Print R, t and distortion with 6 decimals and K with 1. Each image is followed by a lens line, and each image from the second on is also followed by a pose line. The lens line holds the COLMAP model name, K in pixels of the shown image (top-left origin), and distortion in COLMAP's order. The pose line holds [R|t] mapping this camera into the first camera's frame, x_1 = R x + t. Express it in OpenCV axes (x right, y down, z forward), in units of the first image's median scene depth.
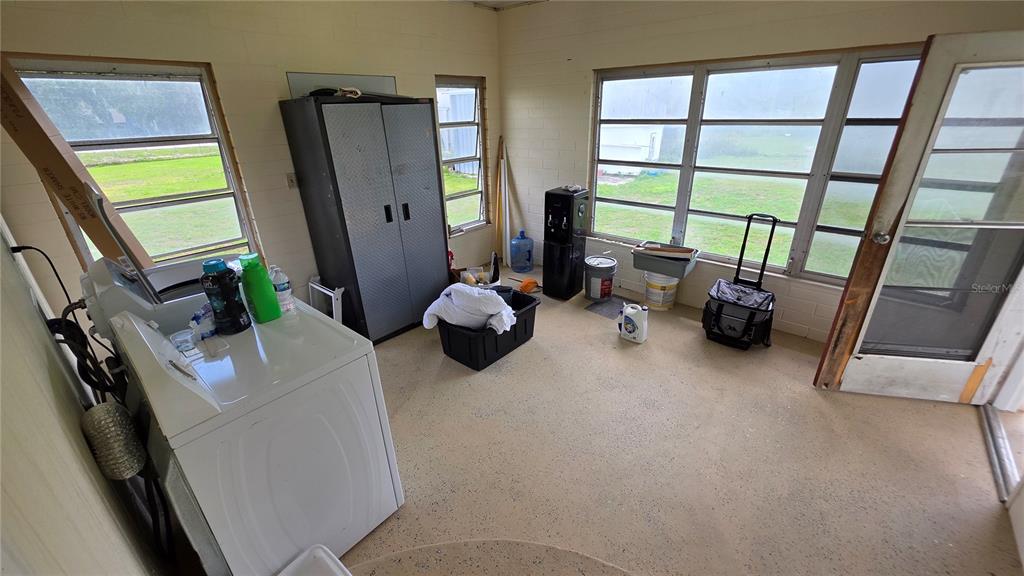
lens RADIAL K [[409.1, 0, 507.6], [0, 409.1, 285.6], [0, 0, 1]] dist [0.008717, 0.001245]
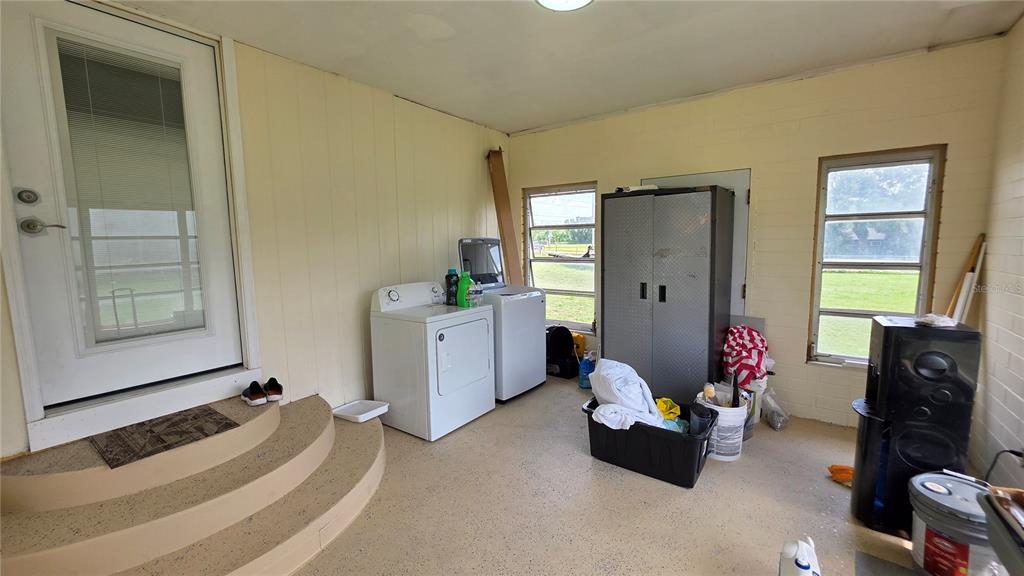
lens RADIAL K [[409.1, 0, 508.9], [0, 409.1, 284.5], [0, 0, 1]] dist [0.008717, 0.001245]
pose [[0.085680, 0.132254, -0.987506, 0.717756], [-0.390579, 0.916274, 0.088826, -0.144466], [0.916573, 0.378088, 0.130162, 0.518074]]
